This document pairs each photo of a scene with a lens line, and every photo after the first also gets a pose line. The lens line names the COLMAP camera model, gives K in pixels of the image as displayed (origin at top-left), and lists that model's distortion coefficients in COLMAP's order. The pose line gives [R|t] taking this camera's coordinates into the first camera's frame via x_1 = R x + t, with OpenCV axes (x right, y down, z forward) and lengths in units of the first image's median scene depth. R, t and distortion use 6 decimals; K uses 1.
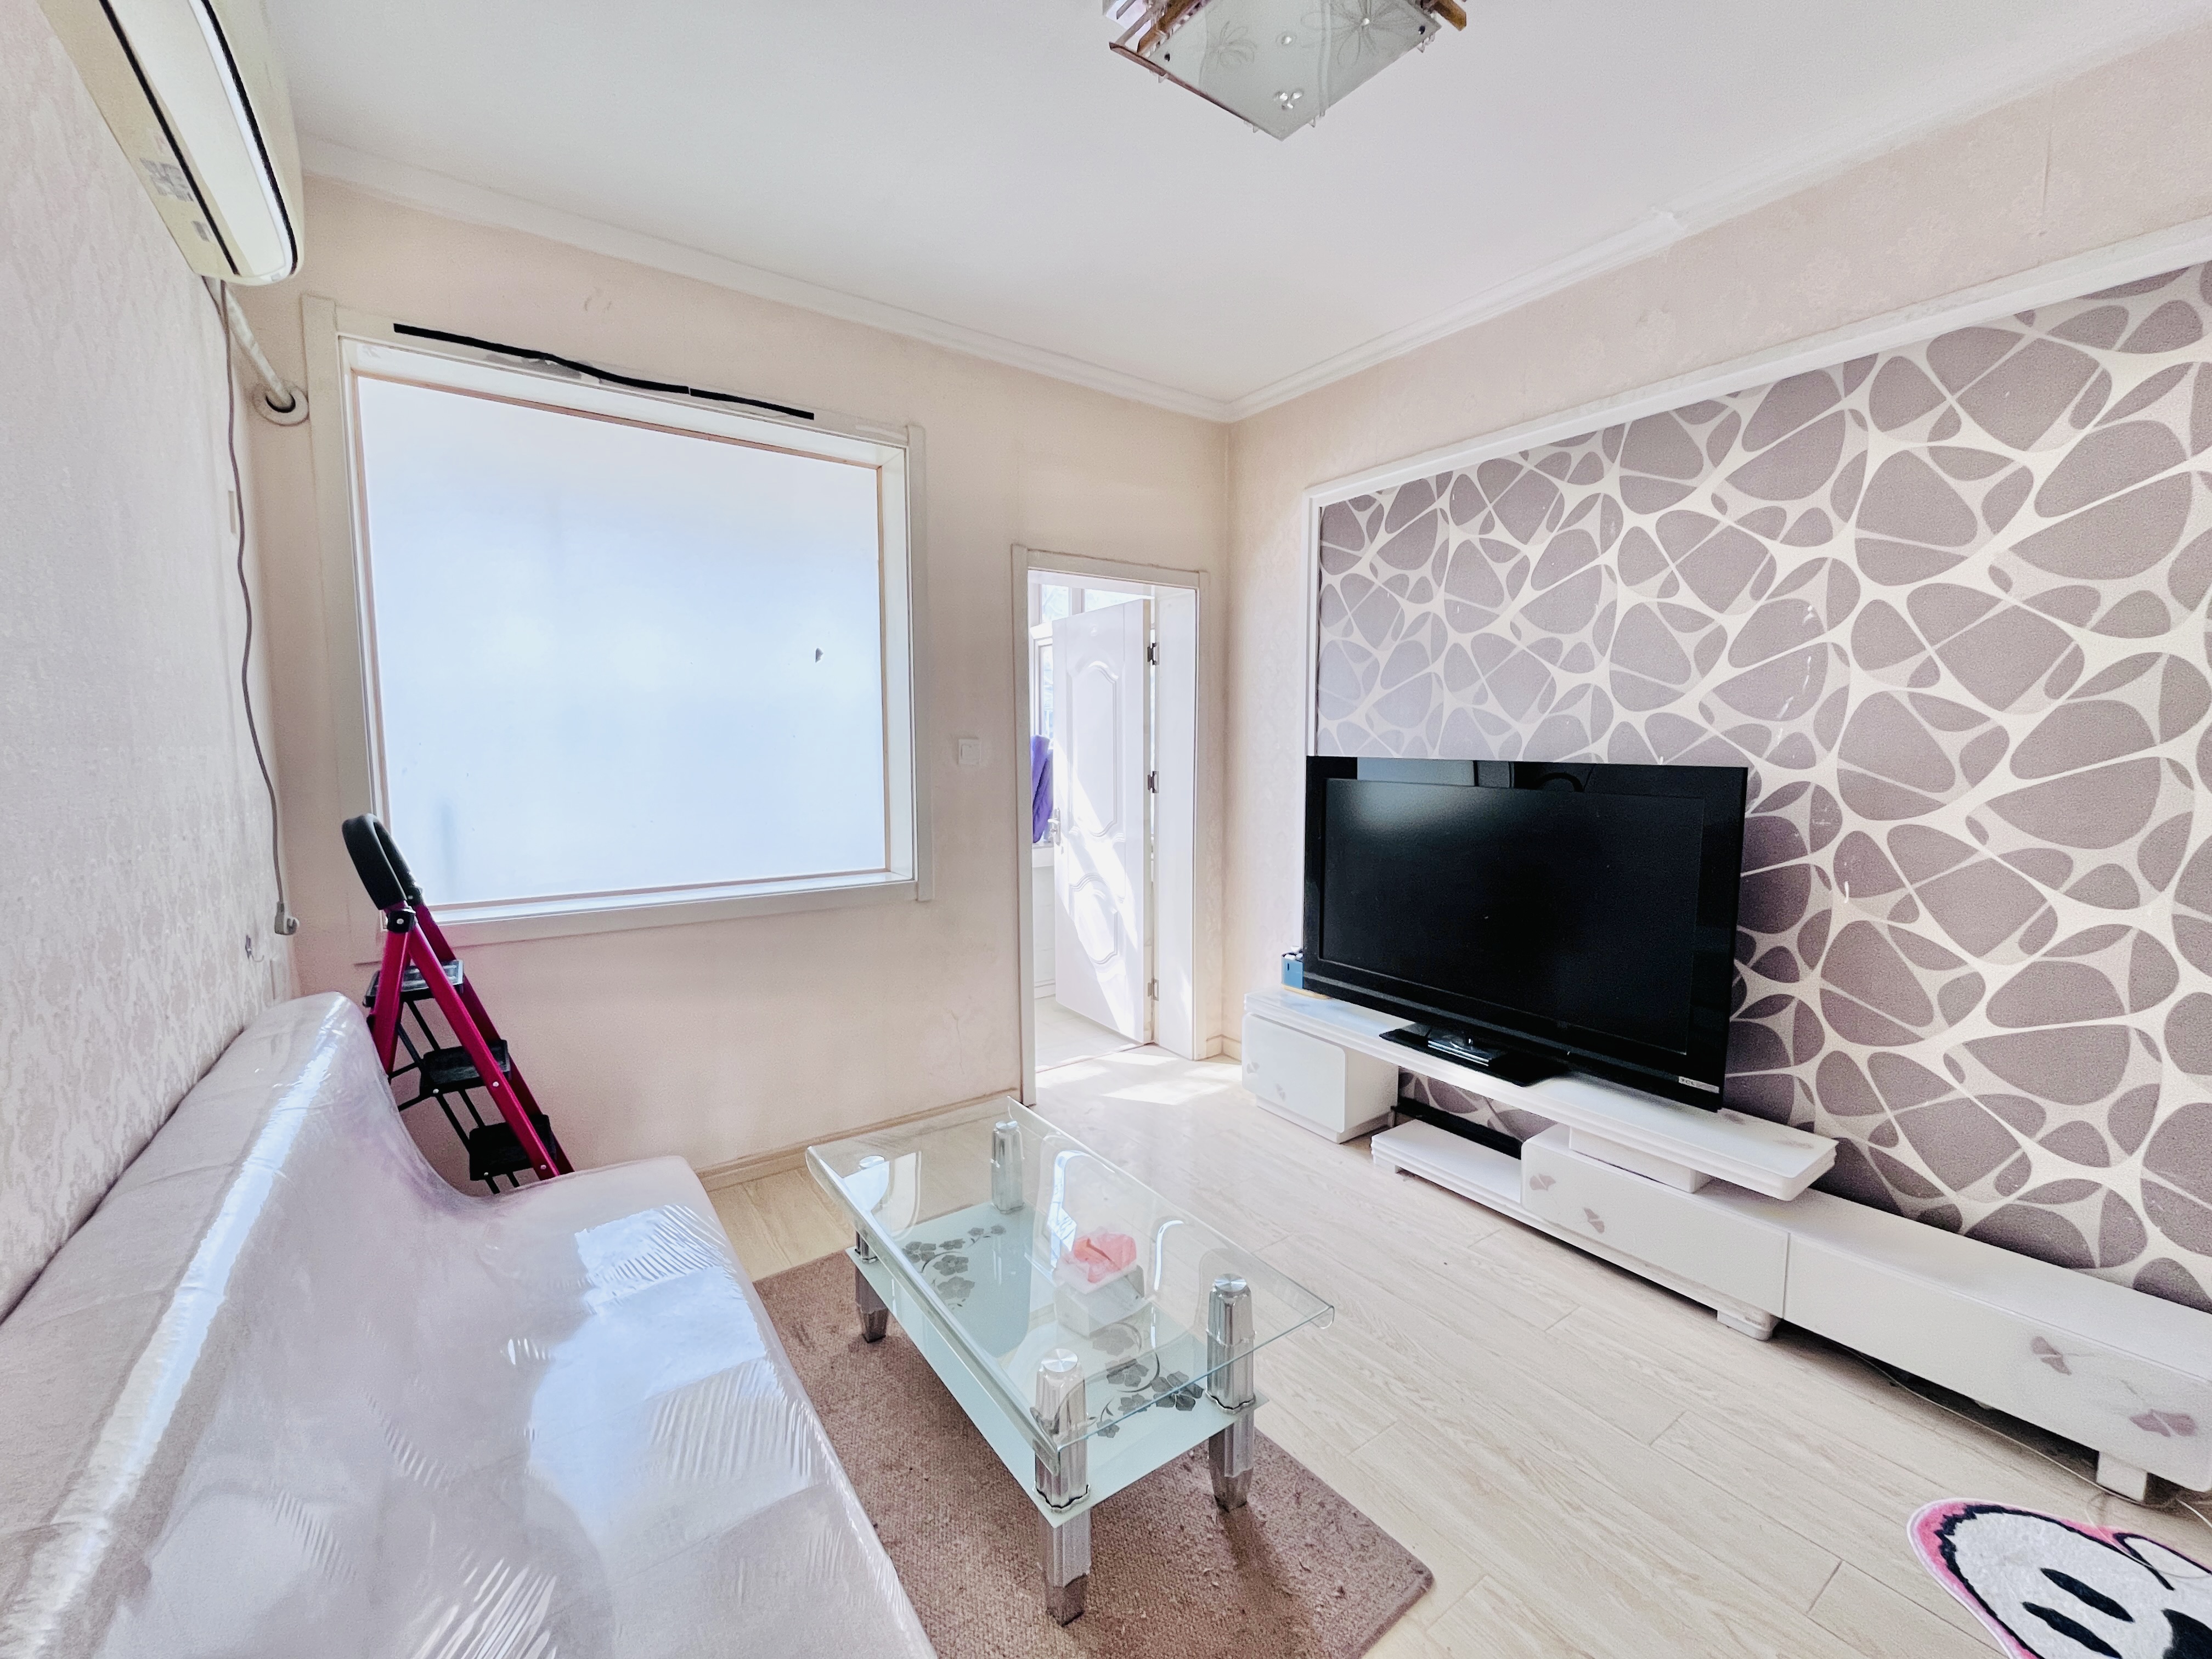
lens RADIAL K [[889.2, 0, 1099.9], [0, 889.2, 824.9], [0, 0, 1]] dist [0.002045, -0.000213]
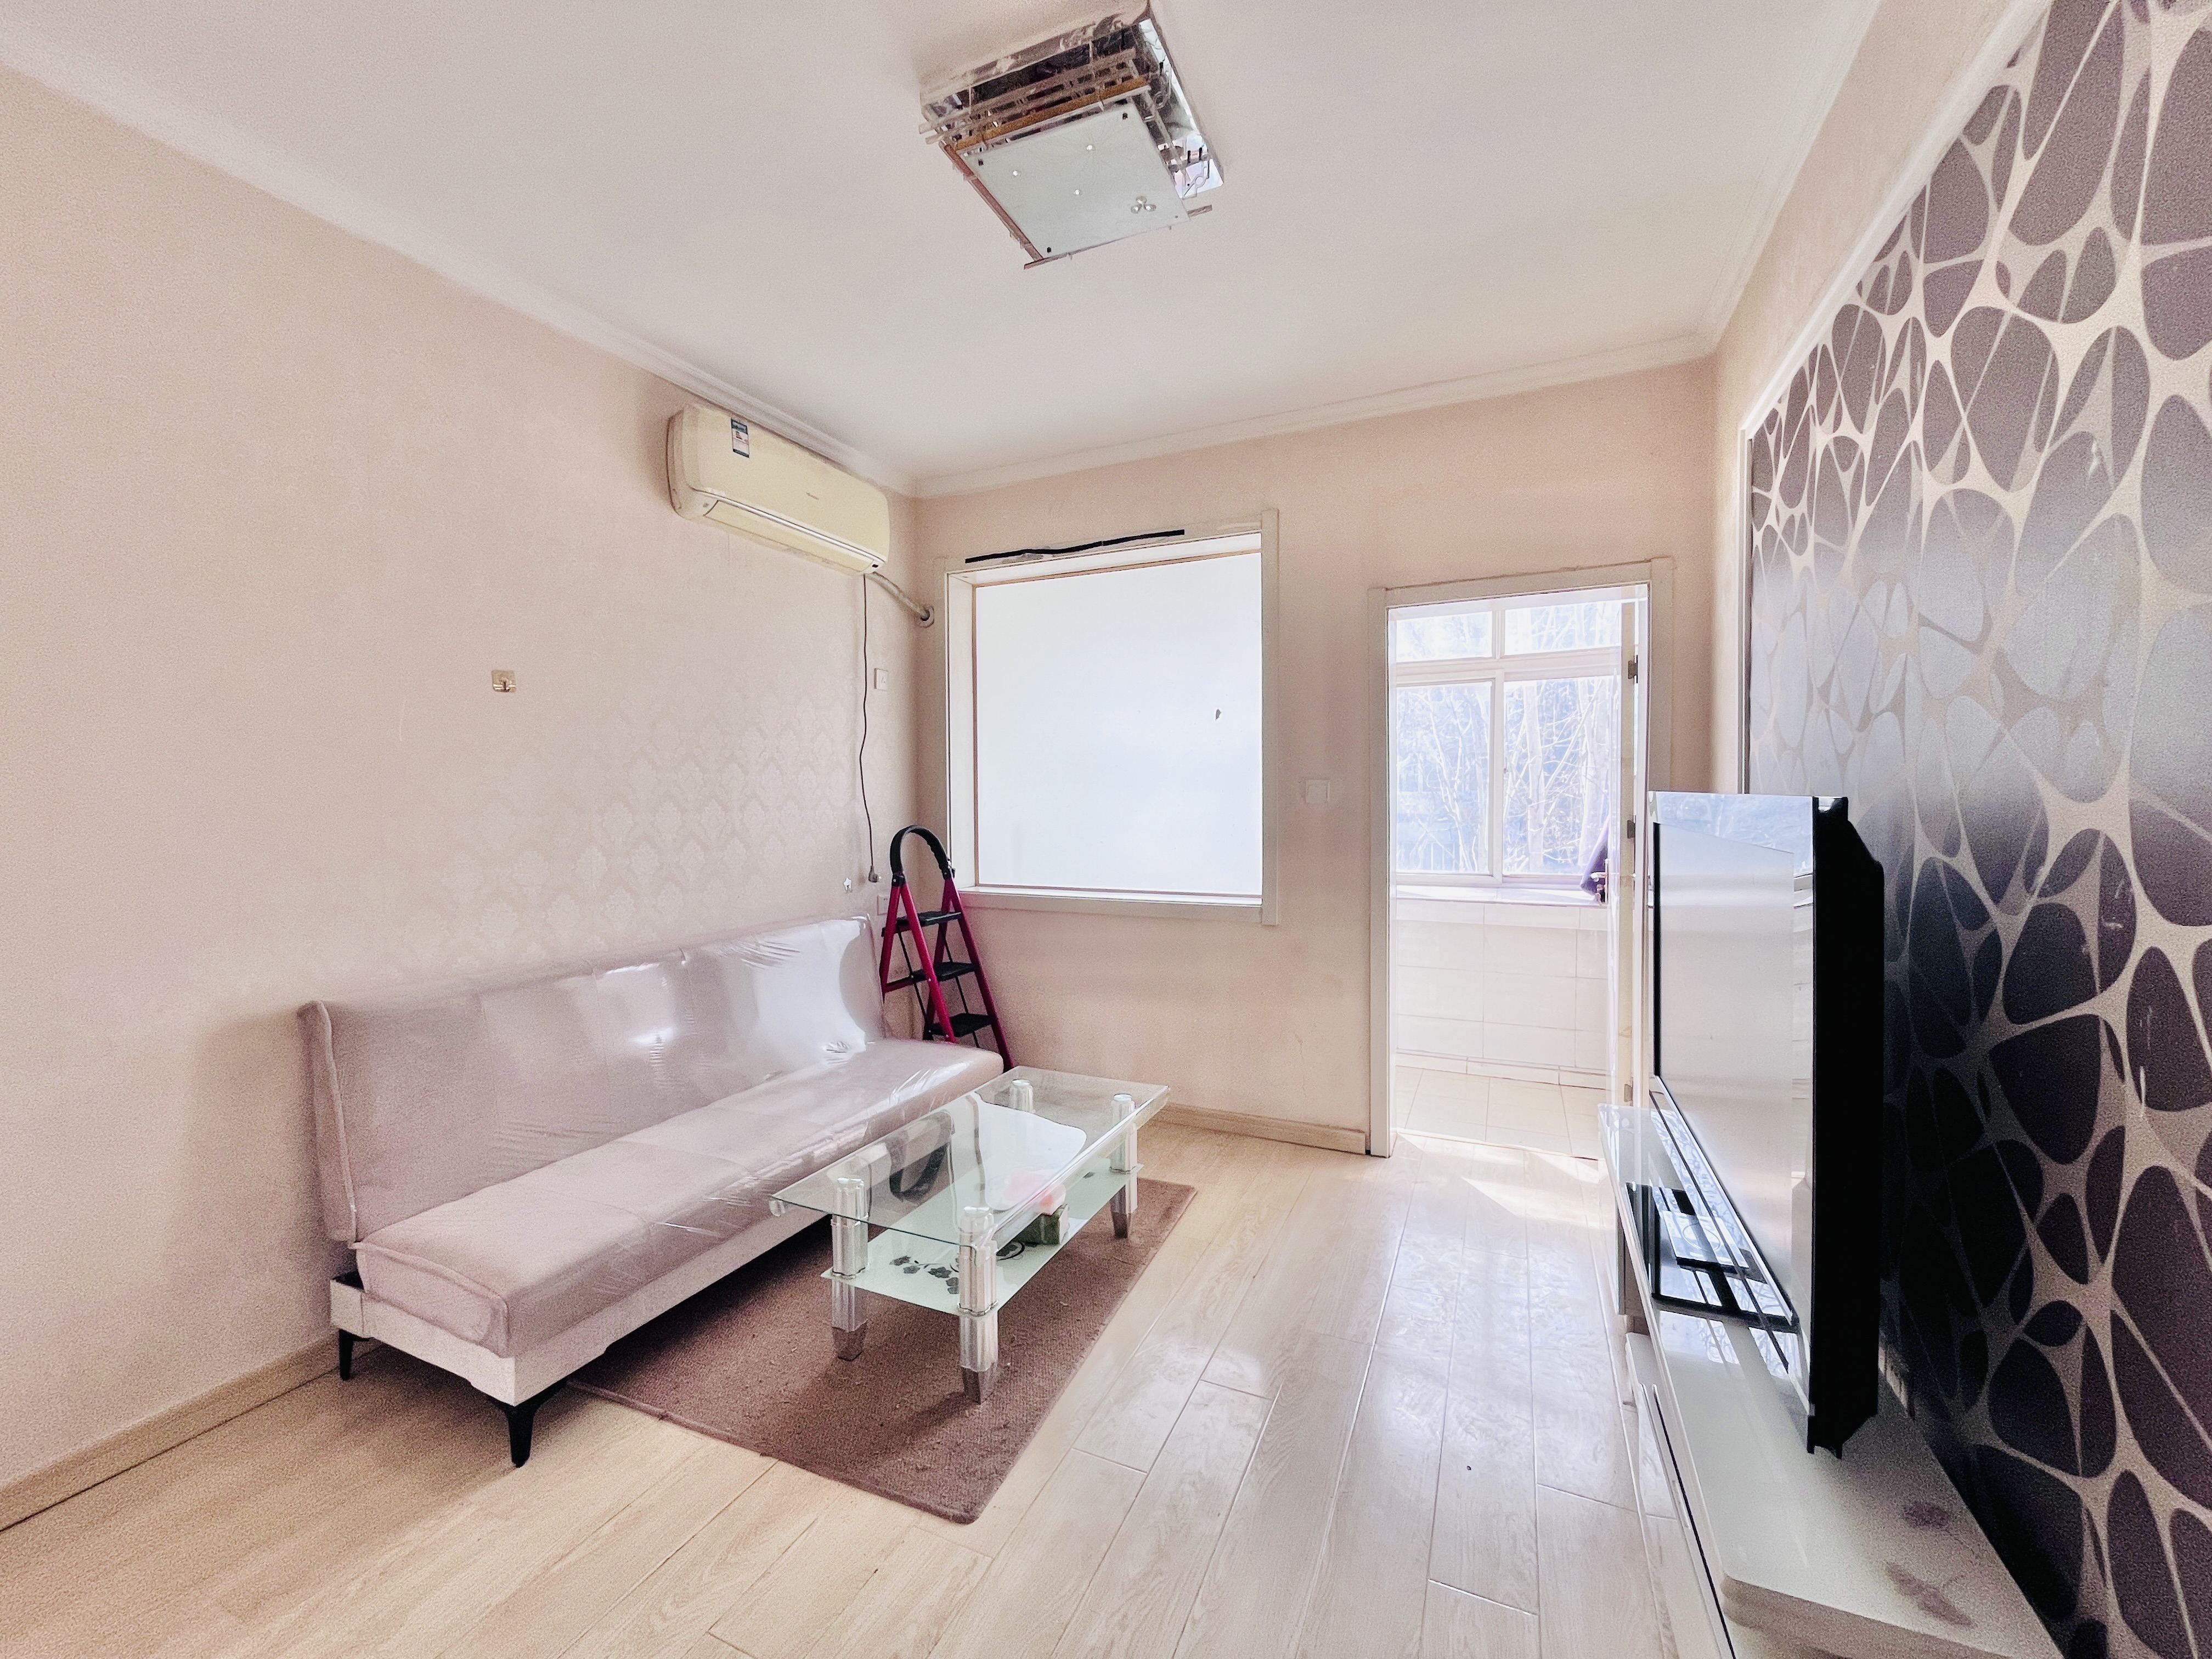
lens RADIAL K [[889.2, 0, 1098.4], [0, 889.2, 821.8], [0, 0, 1]] dist [0.002045, -0.000213]
pose [[0.507225, 0.019317, -0.861597, 0.678109], [-0.072739, 0.997141, -0.020466, -0.004798], [0.858738, 0.073052, 0.507180, 0.251758]]
